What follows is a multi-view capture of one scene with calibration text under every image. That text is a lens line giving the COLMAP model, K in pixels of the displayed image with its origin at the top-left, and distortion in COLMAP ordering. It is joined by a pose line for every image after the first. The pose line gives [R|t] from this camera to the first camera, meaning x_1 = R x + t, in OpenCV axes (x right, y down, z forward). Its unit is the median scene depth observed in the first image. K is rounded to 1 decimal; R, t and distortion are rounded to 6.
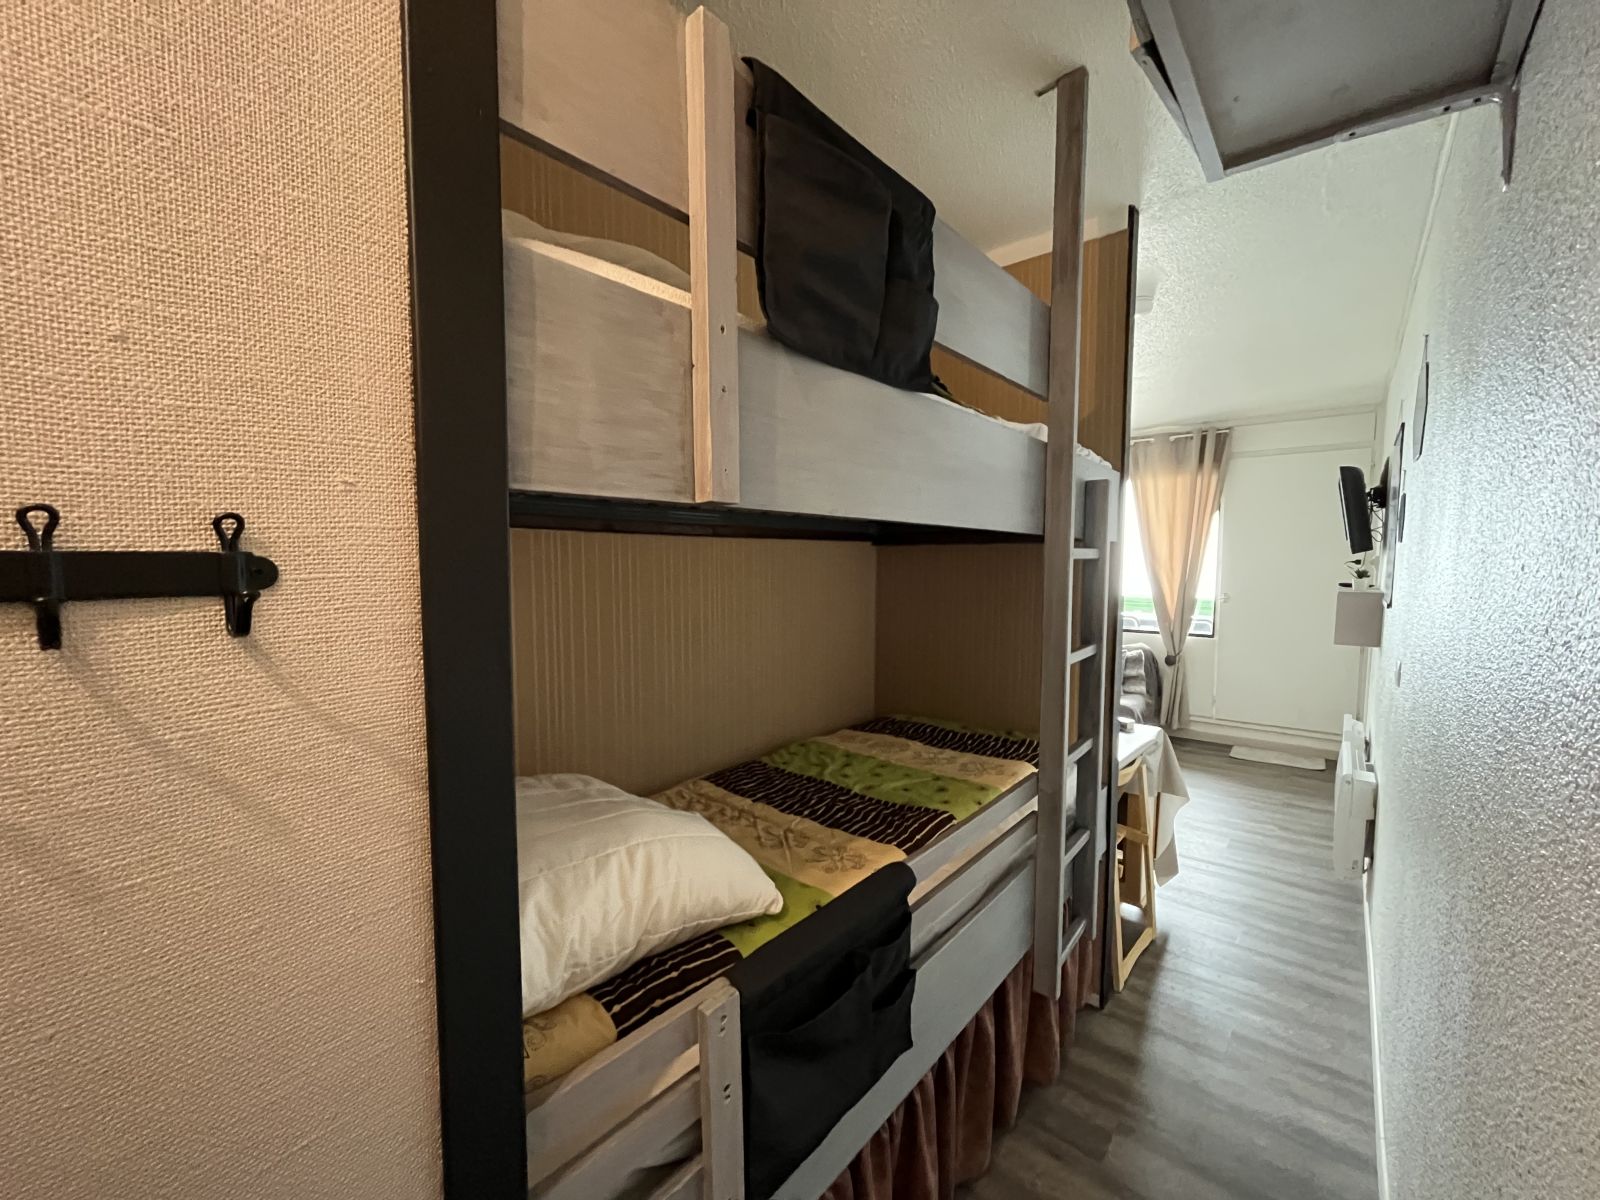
lens RADIAL K [[643.8, 0, 800.0], [0, 643.8, 600.0], [0, 0, 1]] dist [-0.000954, -0.000120]
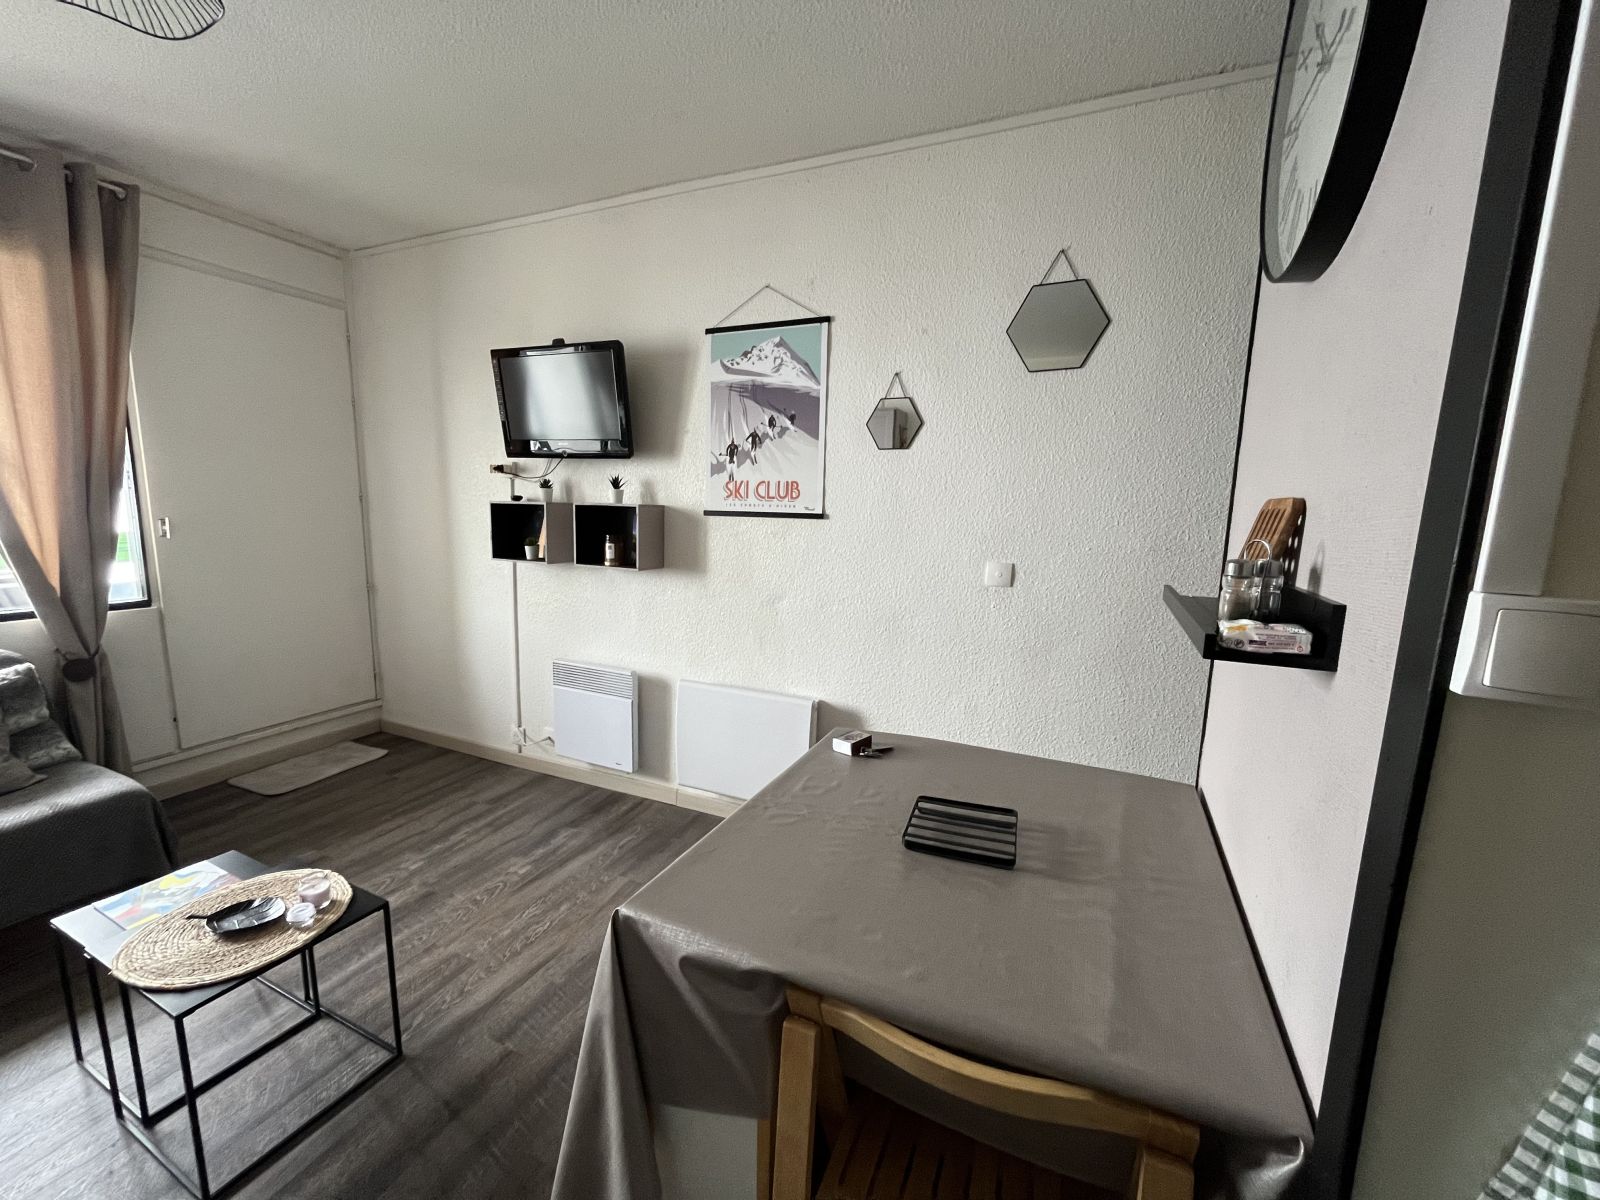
lens RADIAL K [[643.8, 0, 800.0], [0, 643.8, 600.0], [0, 0, 1]] dist [-0.000954, -0.000120]
pose [[-0.258822, -0.154780, 0.953443, 0.004310], [0.036642, 0.984794, 0.169817, -0.015776], [-0.965230, 0.078888, -0.249215, 0.633260]]
